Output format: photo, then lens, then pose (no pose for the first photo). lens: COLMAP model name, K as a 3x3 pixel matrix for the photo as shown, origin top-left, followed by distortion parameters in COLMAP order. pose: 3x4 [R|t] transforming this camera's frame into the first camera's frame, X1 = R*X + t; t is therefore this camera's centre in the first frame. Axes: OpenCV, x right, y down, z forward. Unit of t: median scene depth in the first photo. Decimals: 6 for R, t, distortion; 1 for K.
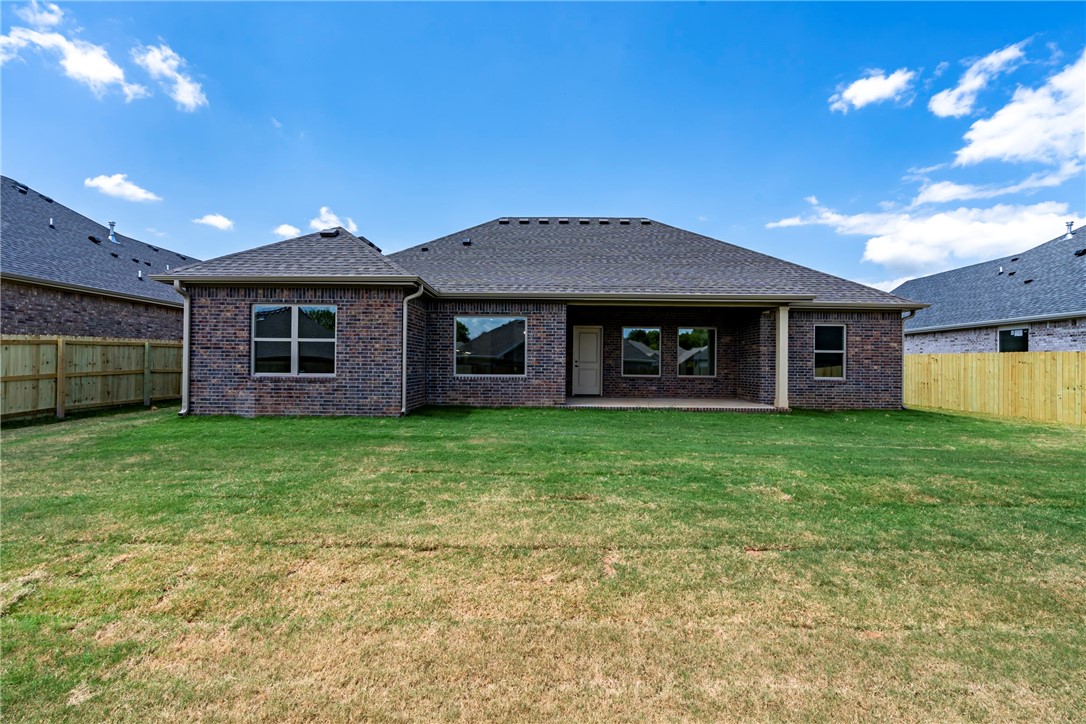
lens RADIAL K [[494.2, 0, 540.1], [0, 494.2, 368.1], [0, 0, 1]] dist [-0.002725, 0.000272]
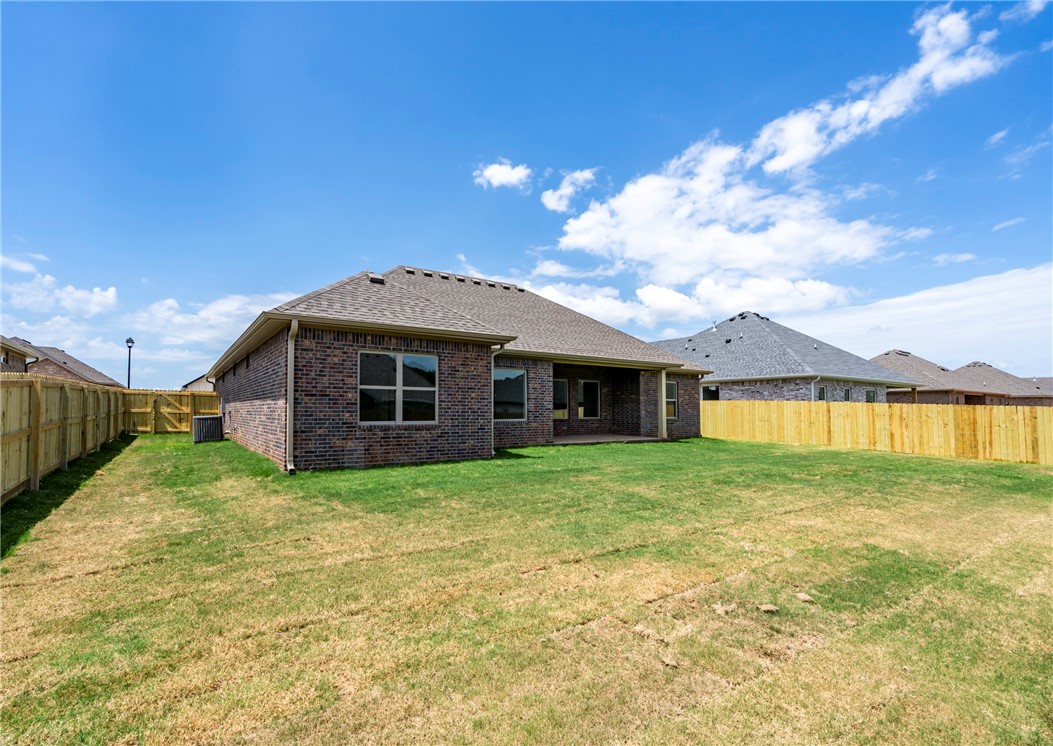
lens RADIAL K [[515.3, 0, 524.8], [0, 515.3, 369.9], [0, 0, 1]] dist [-0.001584, 0.000870]
pose [[0.805044, 0.039153, 0.591922, -0.630836], [0.006342, 0.997194, -0.074586, -0.009522], [-0.593182, 0.063799, 0.802537, 0.000136]]
